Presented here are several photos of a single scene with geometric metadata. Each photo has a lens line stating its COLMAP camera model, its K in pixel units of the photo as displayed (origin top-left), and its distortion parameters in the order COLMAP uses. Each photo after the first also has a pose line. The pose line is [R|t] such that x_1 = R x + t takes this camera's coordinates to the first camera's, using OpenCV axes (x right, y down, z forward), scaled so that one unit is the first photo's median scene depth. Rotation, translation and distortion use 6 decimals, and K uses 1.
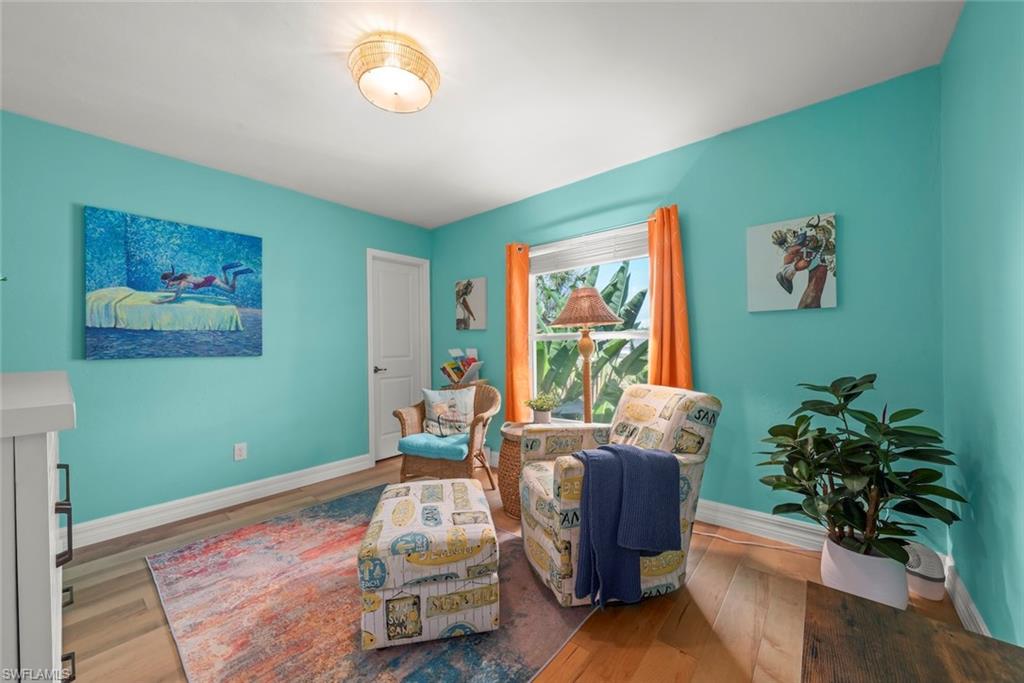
lens RADIAL K [[394.6, 0, 509.8], [0, 394.6, 338.4], [0, 0, 1]] dist [-0.001824, -0.000079]
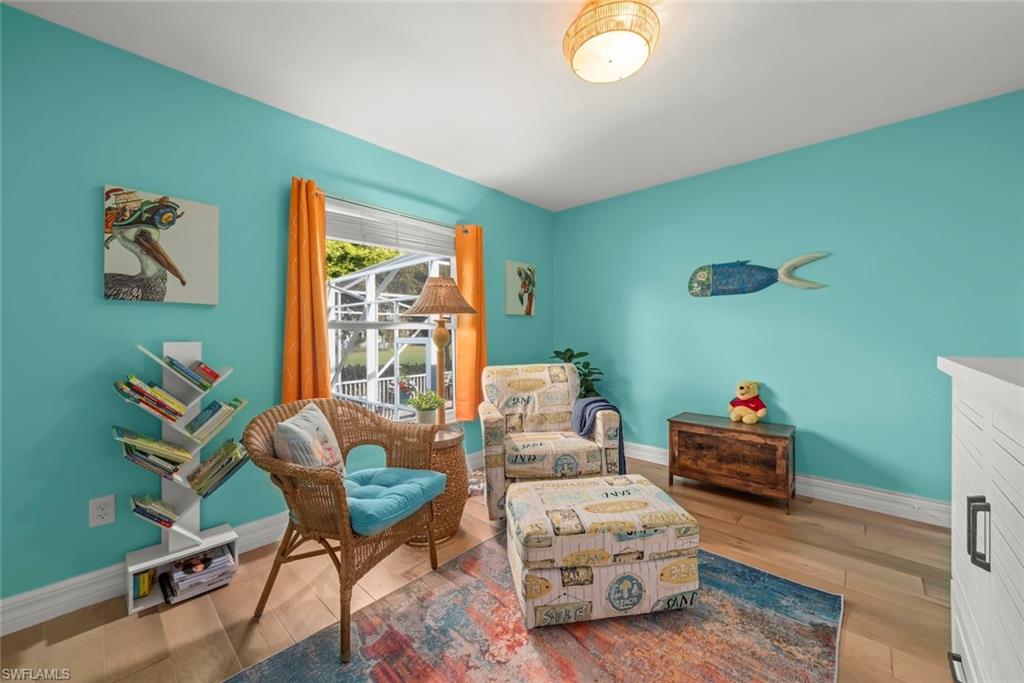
lens RADIAL K [[394.6, 0, 509.8], [0, 394.6, 338.4], [0, 0, 1]] dist [-0.001824, -0.000079]
pose [[0.018170, 0.001912, 0.999833, -1.010211], [-0.008964, 0.999958, -0.001750, 0.032673], [-0.999795, -0.008931, 0.018187, 1.027288]]
